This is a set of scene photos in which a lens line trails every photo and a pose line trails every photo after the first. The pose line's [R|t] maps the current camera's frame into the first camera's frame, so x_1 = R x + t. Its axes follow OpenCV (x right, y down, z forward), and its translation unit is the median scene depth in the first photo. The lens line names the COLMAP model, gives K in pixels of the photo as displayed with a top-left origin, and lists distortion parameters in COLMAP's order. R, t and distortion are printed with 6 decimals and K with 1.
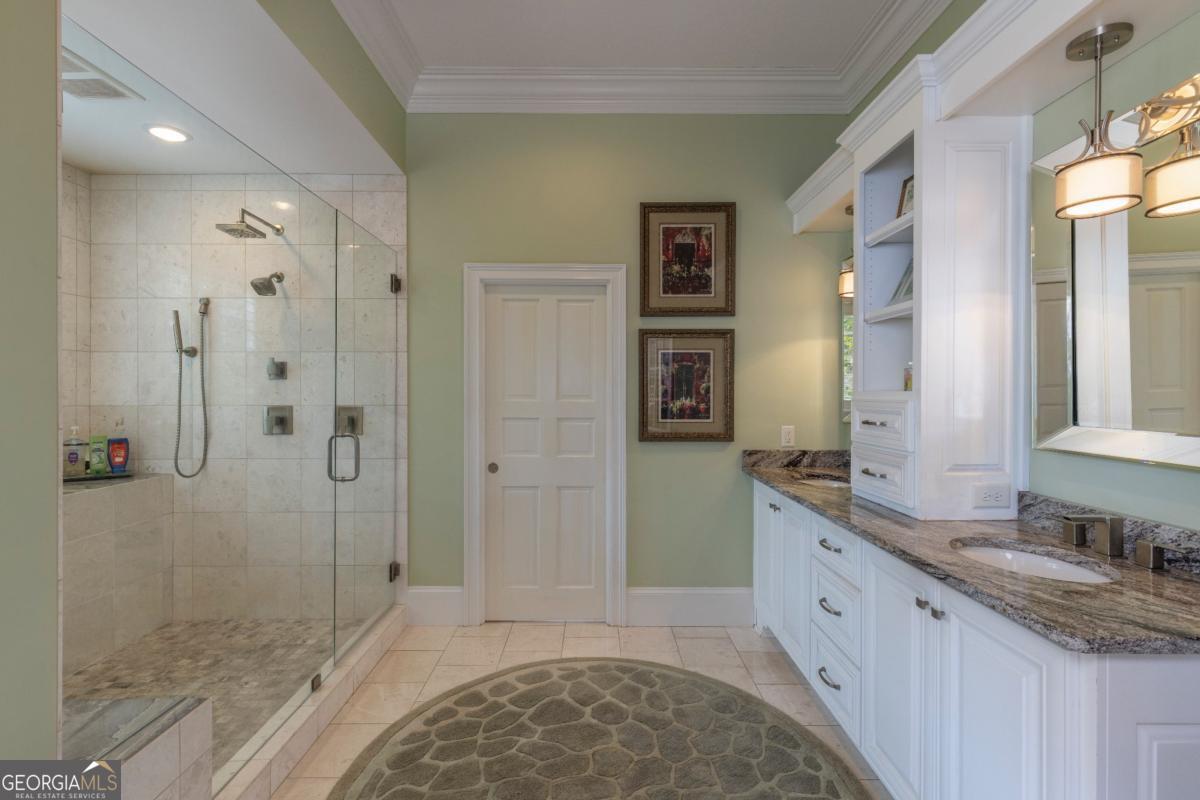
lens RADIAL K [[536.8, 0, 597.7], [0, 536.8, 394.0], [0, 0, 1]] dist [0.000519, -0.000781]
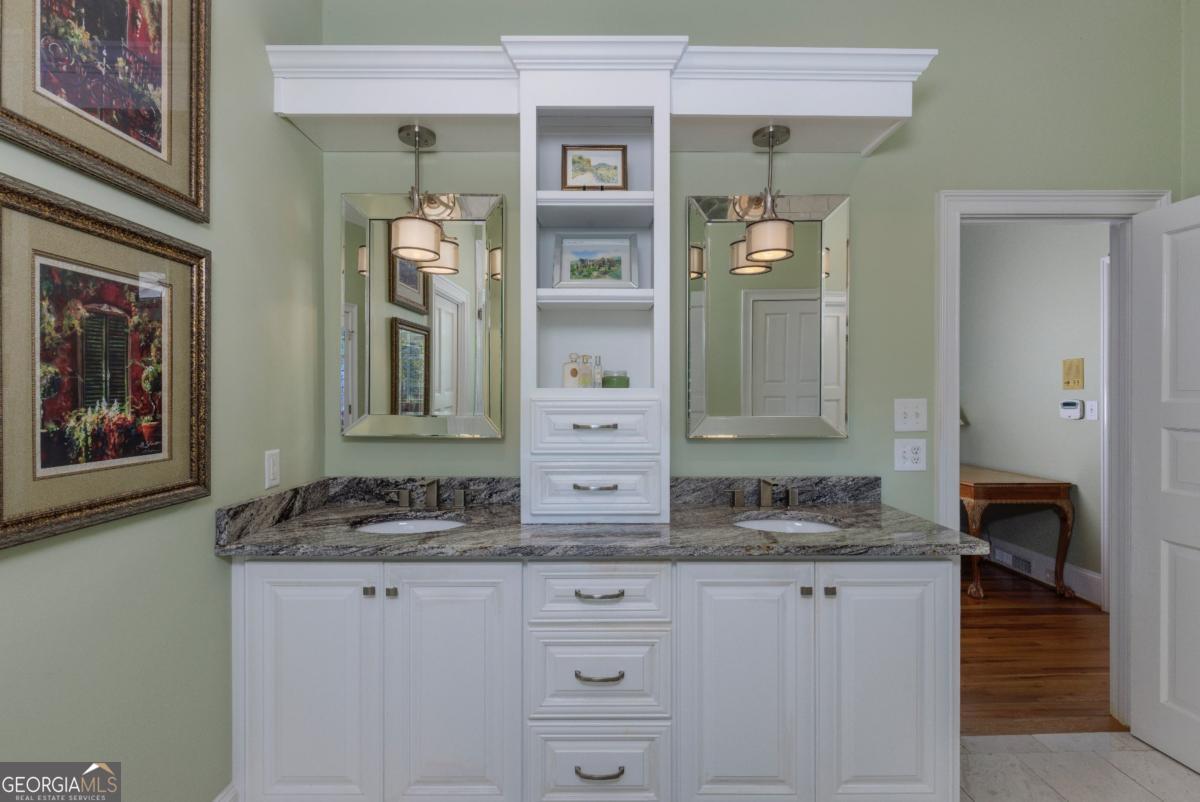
lens RADIAL K [[536.8, 0, 598.1], [0, 536.8, 397.5], [0, 0, 1]] dist [0.000519, -0.000781]
pose [[-0.005021, -0.004098, 0.999979, -0.208449], [0.002997, 0.999987, 0.004113, 0.003453], [-0.999983, 0.003018, -0.005009, 0.664120]]
